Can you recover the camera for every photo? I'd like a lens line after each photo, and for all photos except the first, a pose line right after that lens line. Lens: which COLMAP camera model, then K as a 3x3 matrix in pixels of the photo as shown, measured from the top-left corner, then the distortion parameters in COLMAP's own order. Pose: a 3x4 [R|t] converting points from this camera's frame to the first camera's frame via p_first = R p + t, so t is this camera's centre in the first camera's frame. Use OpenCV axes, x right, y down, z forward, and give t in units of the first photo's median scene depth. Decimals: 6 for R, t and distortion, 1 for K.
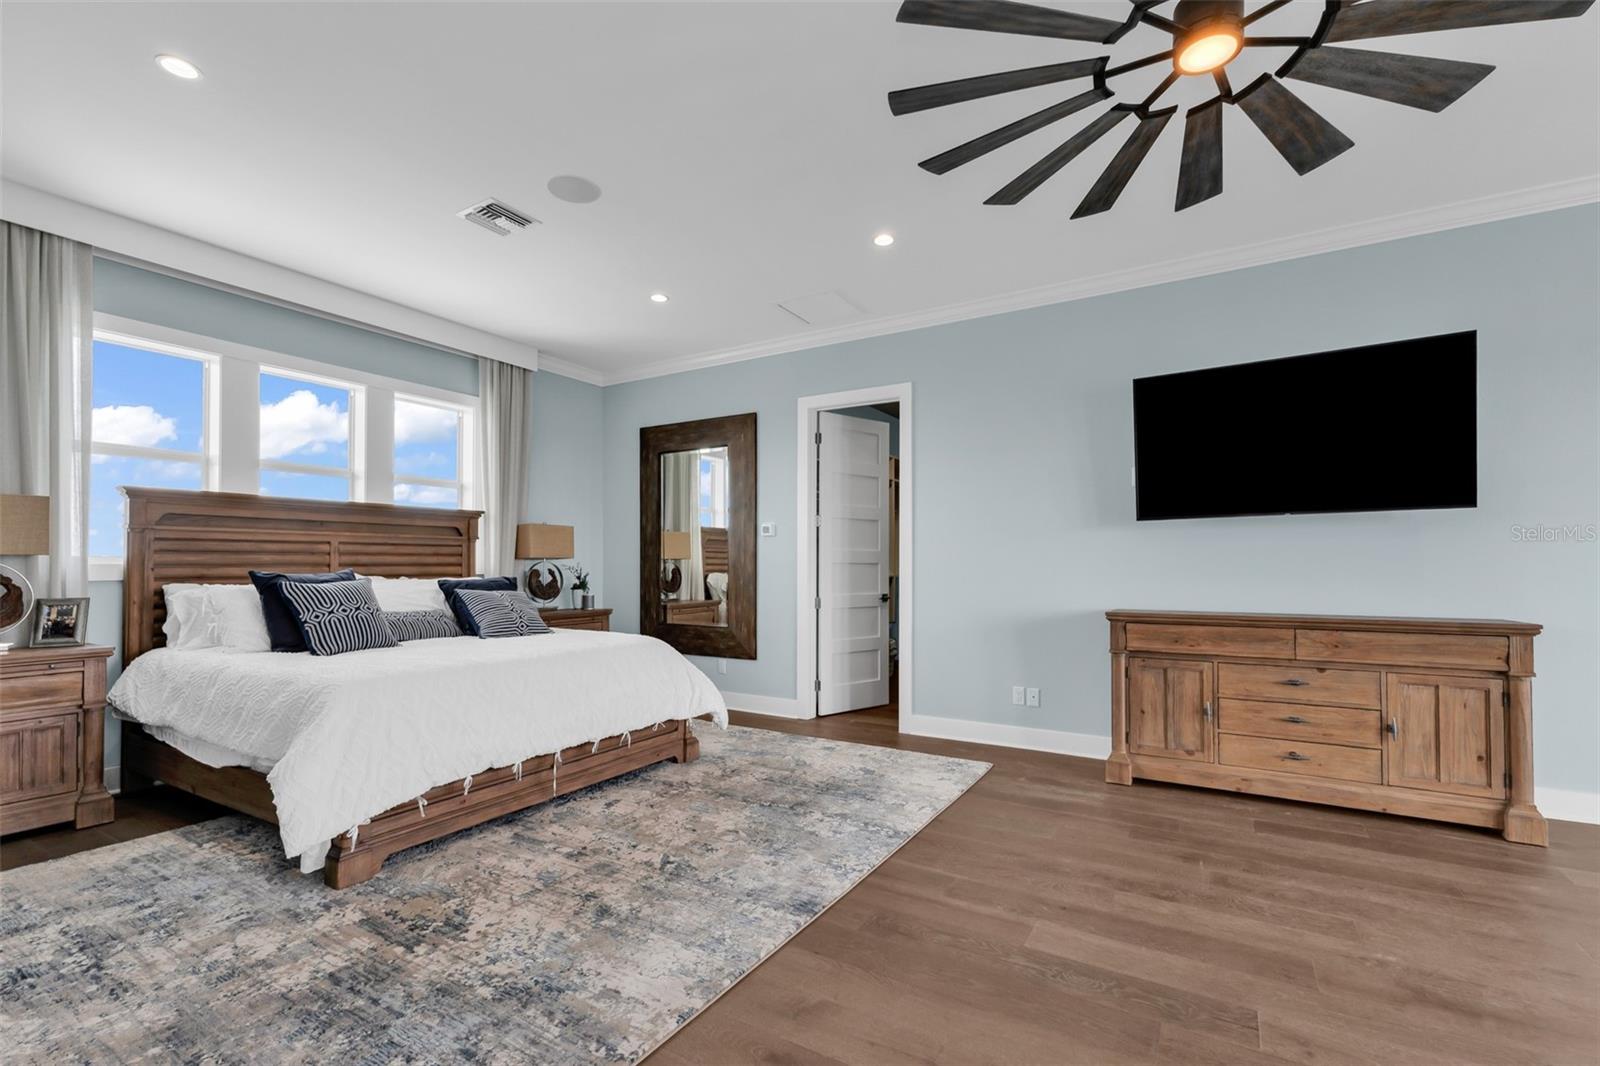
lens RADIAL K [[716.6, 0, 804.0], [0, 716.6, 539.4], [0, 0, 1]] dist [0.003911, 0.000171]
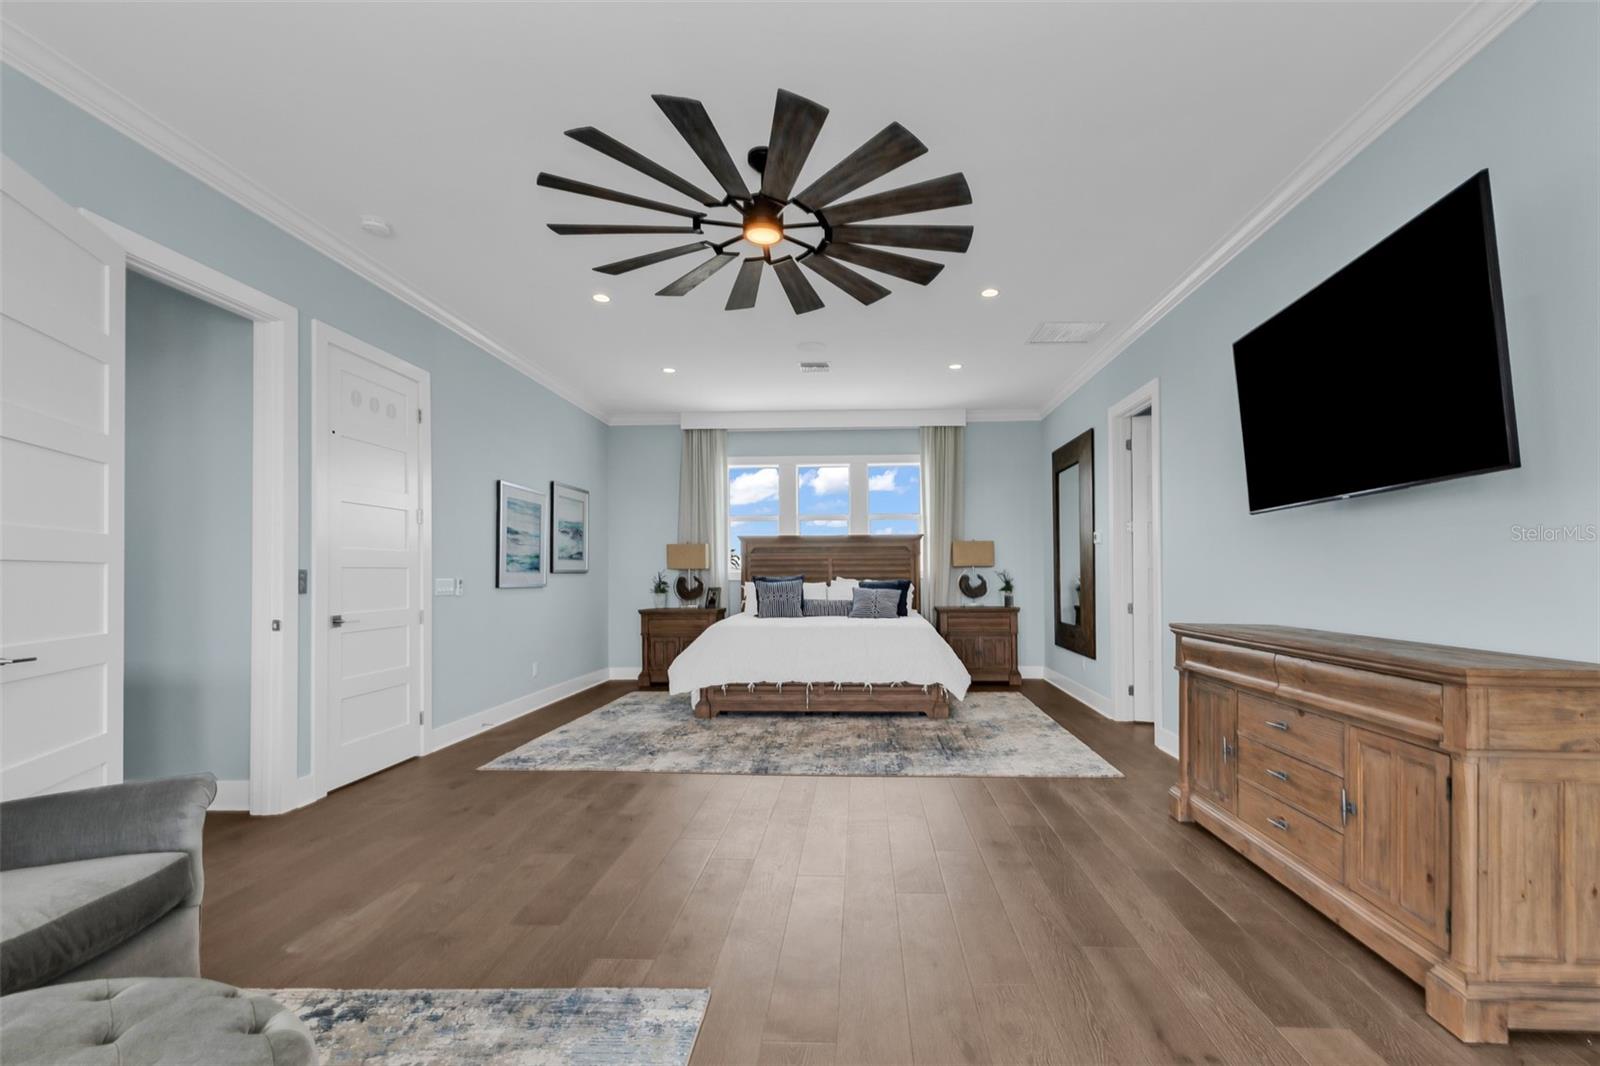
lens RADIAL K [[701.8, 0, 796.7], [0, 701.8, 545.1], [0, 0, 1]] dist [0.006930, 0.000358]
pose [[0.461258, -0.038197, -0.886444, 1.004385], [0.037975, 0.999007, -0.023287, 0.007297], [0.886453, -0.022922, 0.462250, 0.193297]]
